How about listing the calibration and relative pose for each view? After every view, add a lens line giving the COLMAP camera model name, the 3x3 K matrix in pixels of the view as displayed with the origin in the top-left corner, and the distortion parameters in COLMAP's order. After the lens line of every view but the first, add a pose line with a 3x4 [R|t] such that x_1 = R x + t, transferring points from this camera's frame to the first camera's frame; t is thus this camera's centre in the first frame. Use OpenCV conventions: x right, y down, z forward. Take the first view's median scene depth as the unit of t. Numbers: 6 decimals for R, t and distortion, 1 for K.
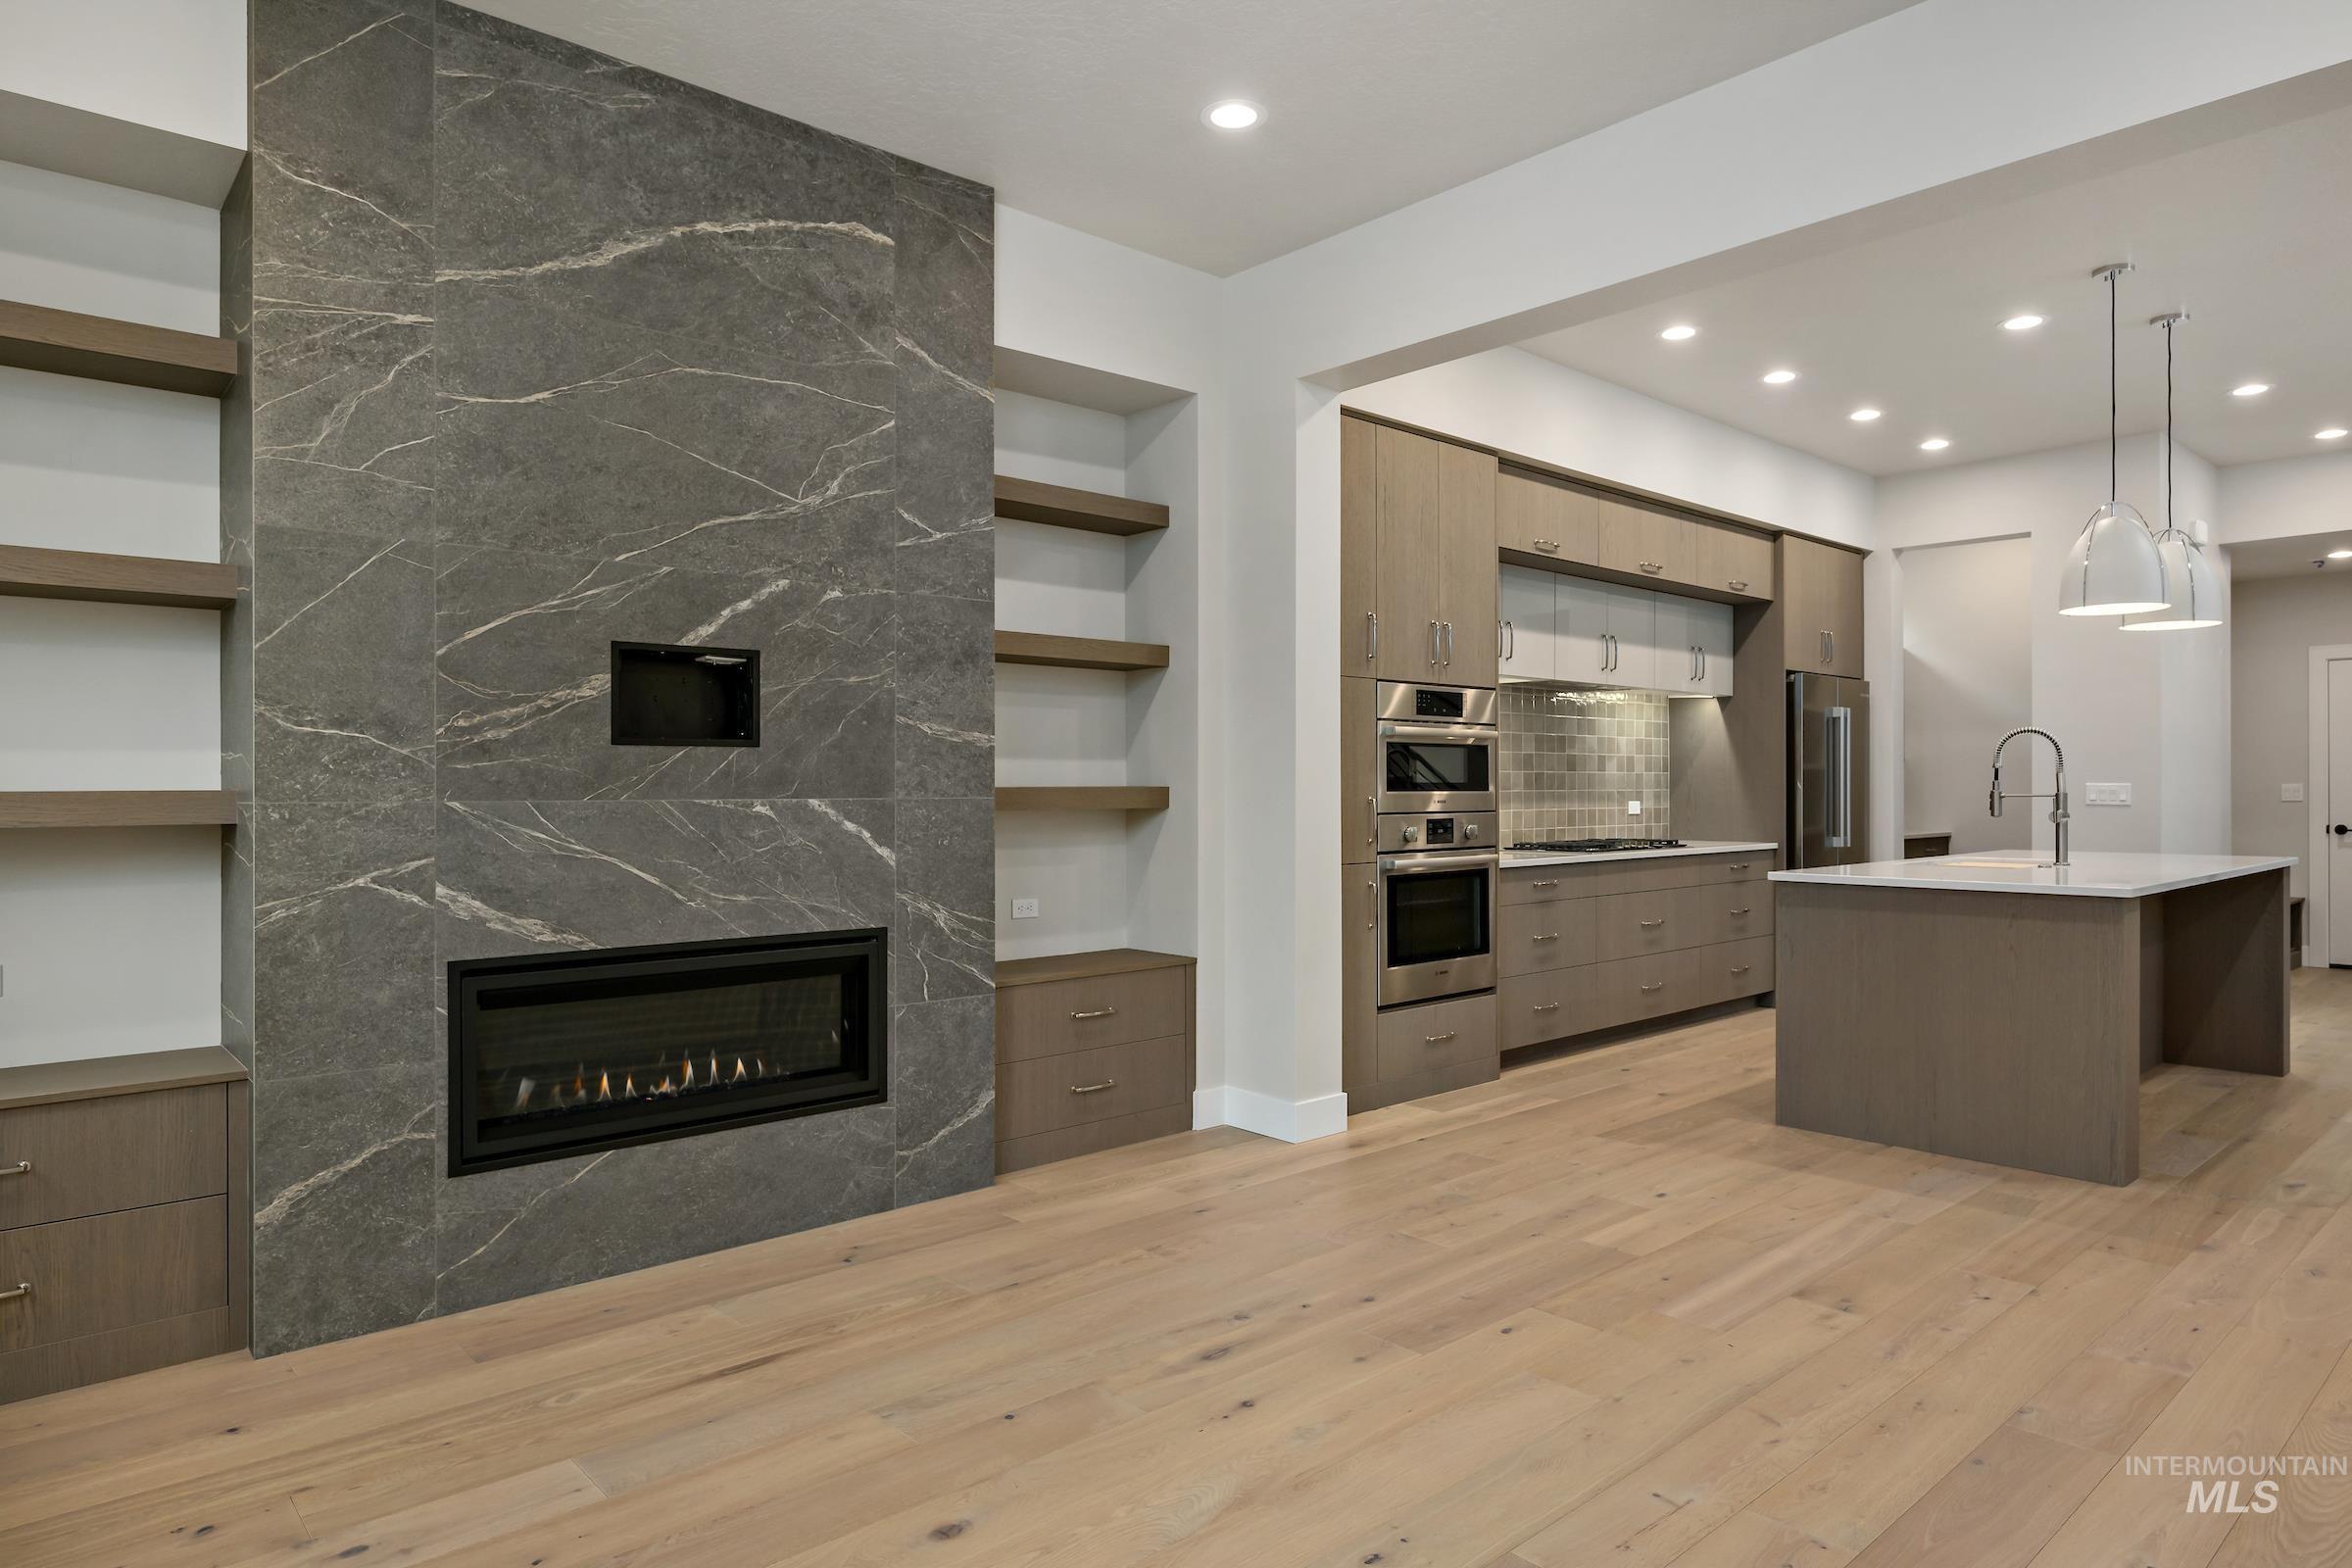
lens RADIAL K [[1390.2, 0, 1177.7], [0, 1390.2, 793.6], [0, 0, 1]] dist [-0.001867, -0.000790]
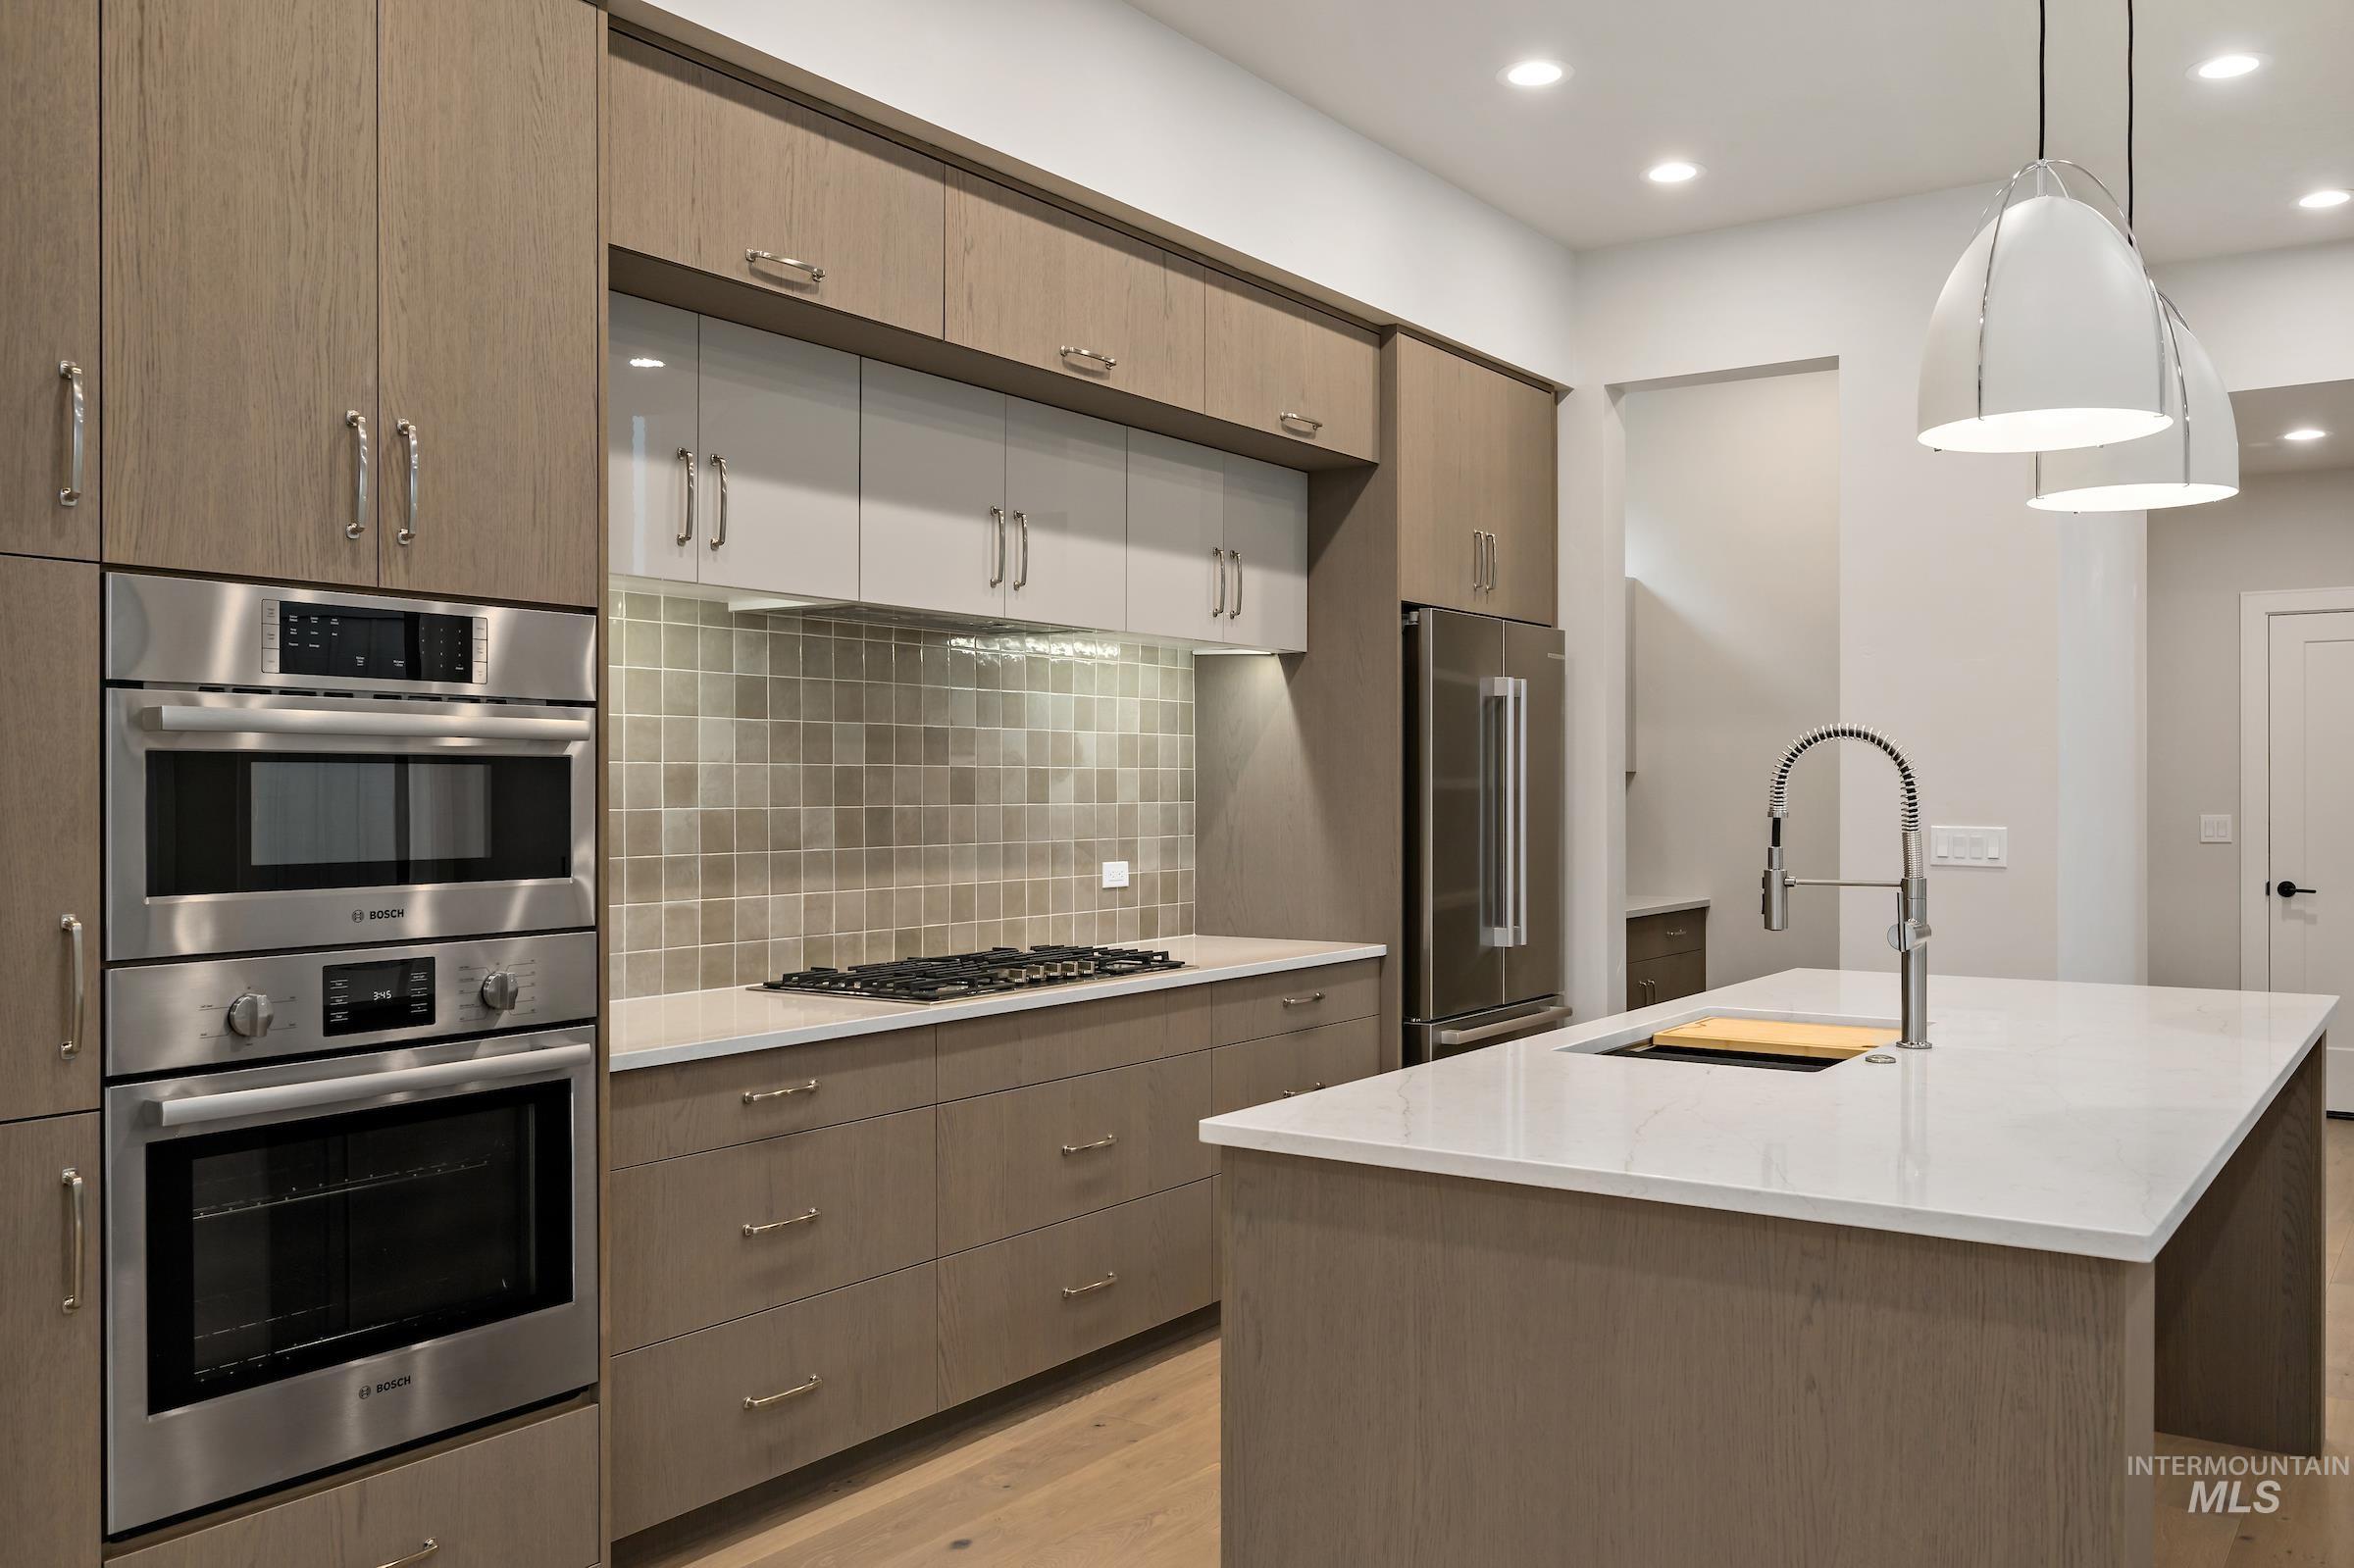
lens RADIAL K [[1919.9, 0, 1177.0], [0, 1919.9, 784.0], [0, 0, 1]] dist [-0.003489, -0.006980]
pose [[0.974614, 0.002350, 0.223877, 0.370556], [-0.001023, 0.999981, -0.006039, -0.033654], [-0.223887, 0.005657, 0.974599, 0.621829]]
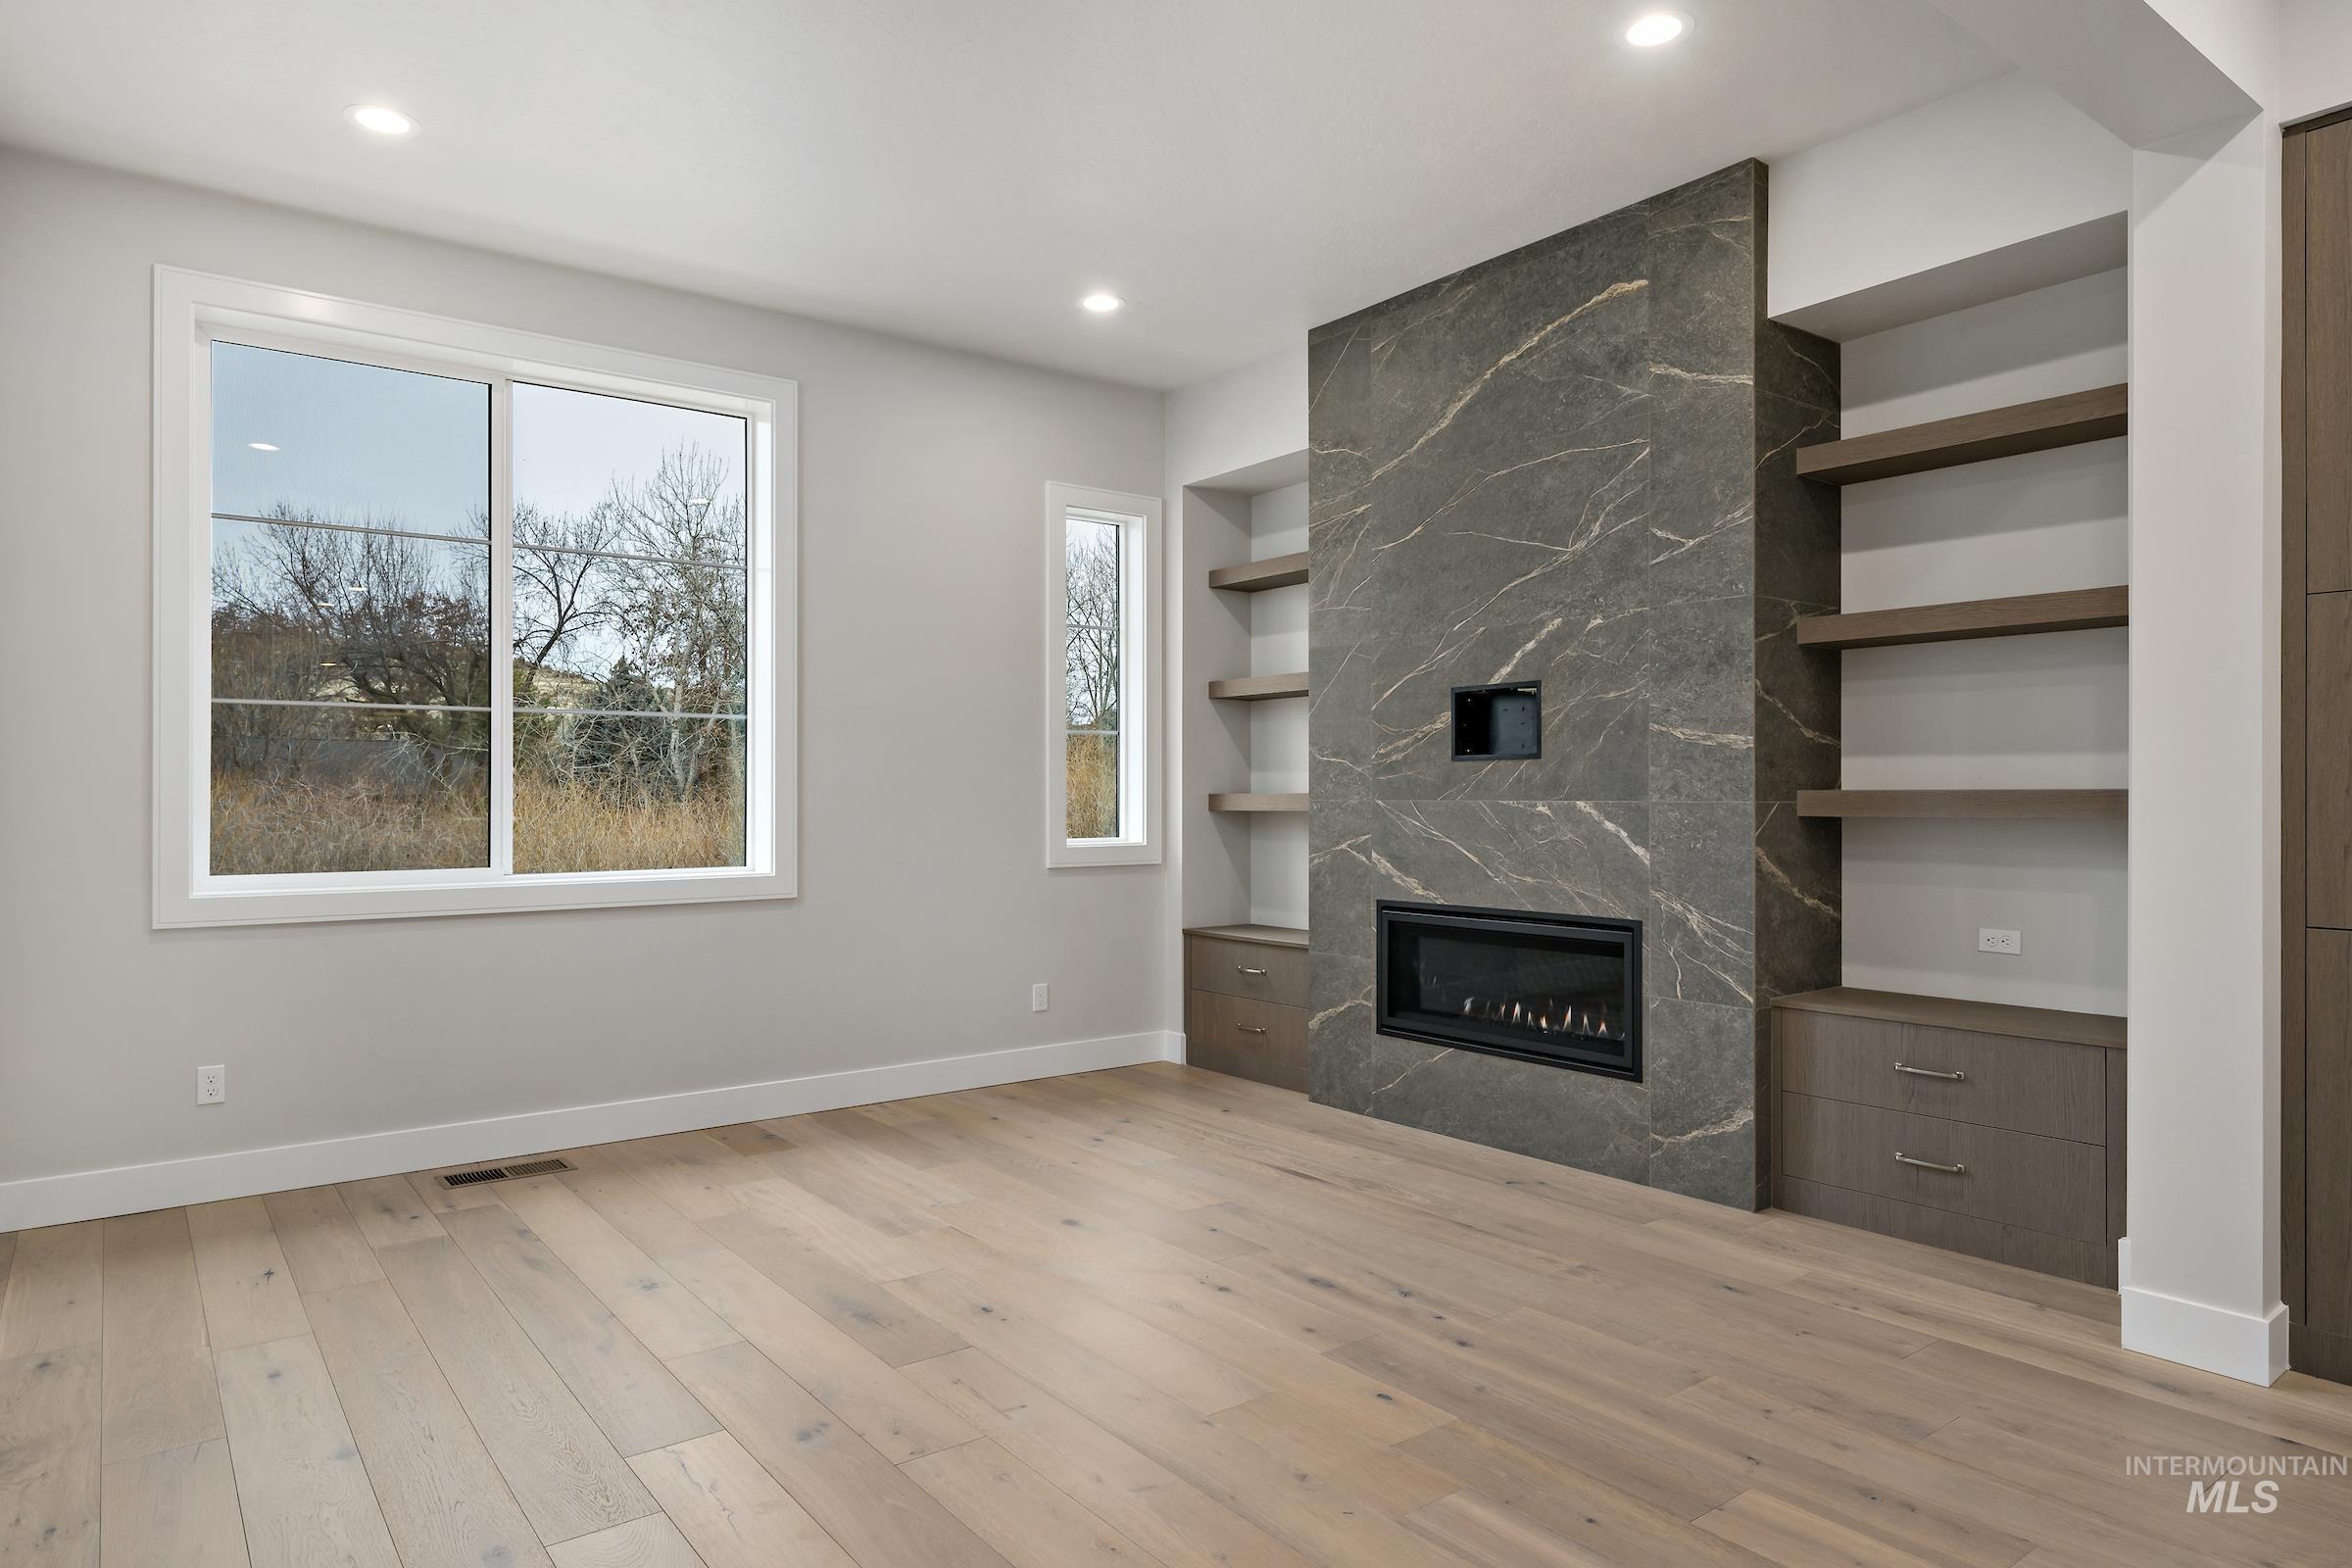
lens RADIAL K [[1411.1, 0, 1197.7], [0, 1411.1, 788.3], [0, 0, 1]] dist [-0.003036, 0.000305]
pose [[-0.077817, 0.001034, -0.996967, 0.875769], [0.000140, 0.999999, 0.001026, -0.007583], [0.996968, -0.000059, -0.077817, 0.716651]]
